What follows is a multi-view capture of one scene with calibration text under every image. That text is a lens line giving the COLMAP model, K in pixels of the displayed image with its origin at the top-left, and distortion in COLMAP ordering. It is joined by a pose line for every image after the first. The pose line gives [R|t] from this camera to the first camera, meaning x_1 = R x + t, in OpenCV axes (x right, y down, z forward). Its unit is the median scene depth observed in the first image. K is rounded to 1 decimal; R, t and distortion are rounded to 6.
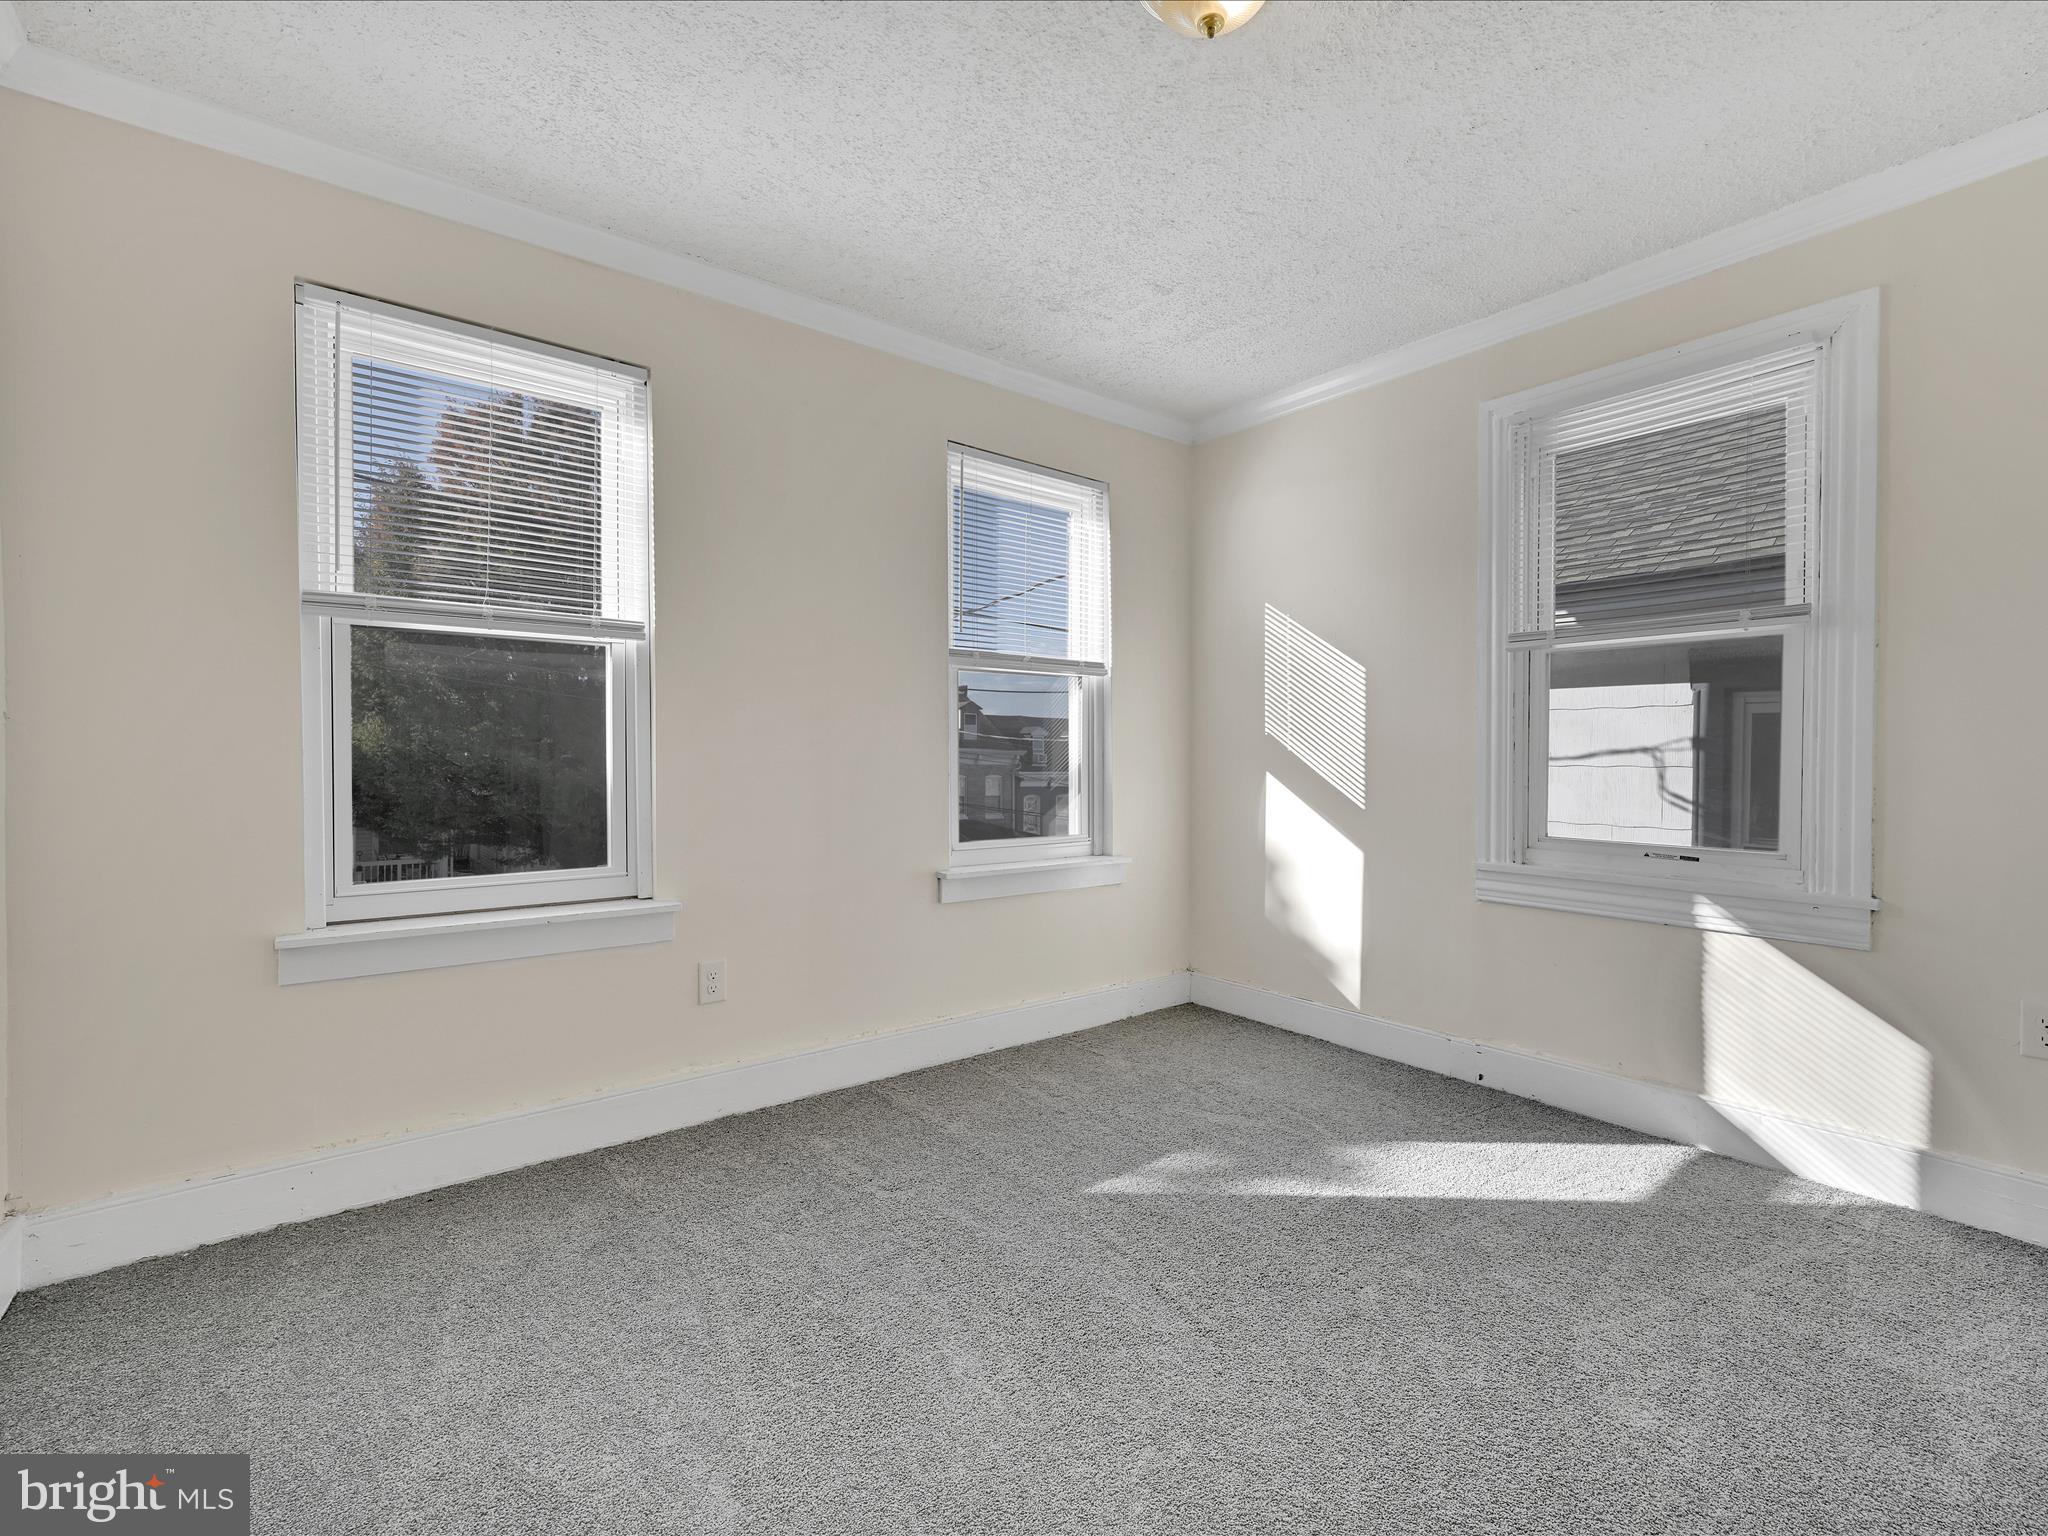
lens RADIAL K [[928.4, 0, 1027.7], [0, 928.4, 766.4], [0, 0, 1]] dist [-0.000688, -0.000270]
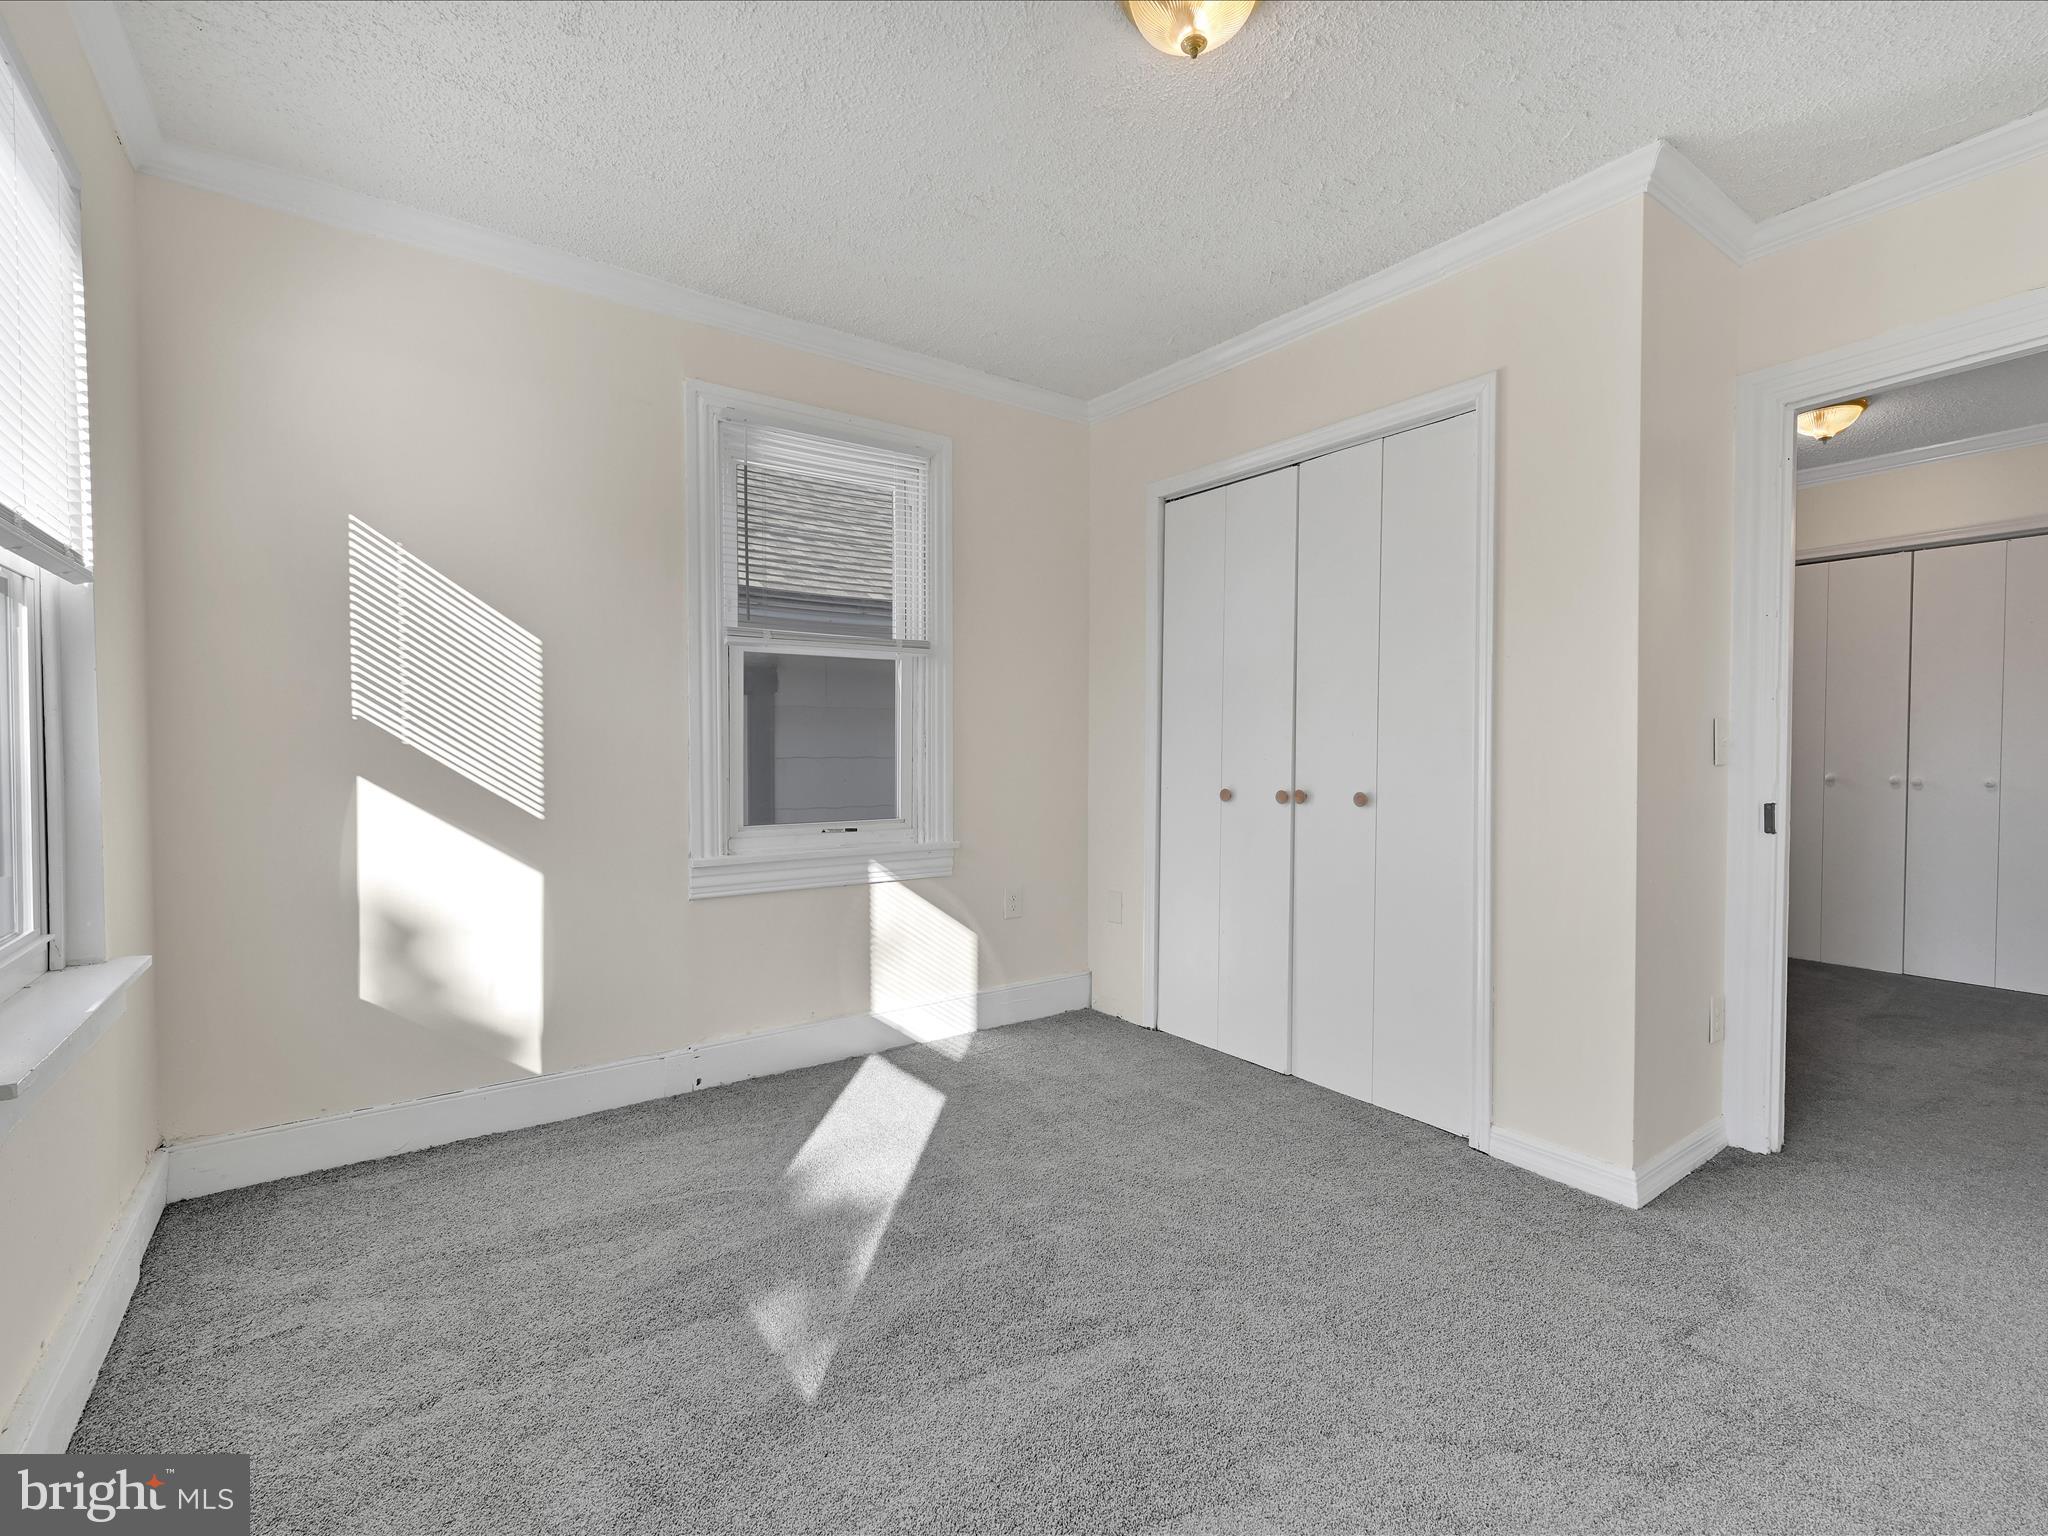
lens RADIAL K [[928.4, 0, 1027.7], [0, 928.4, 766.4], [0, 0, 1]] dist [-0.000688, -0.000270]
pose [[0.031482, -0.026572, 0.999151, -0.467501], [0.014420, 0.999555, 0.026129, -0.014073], [-0.999400, 0.013585, 0.031851, 0.635348]]
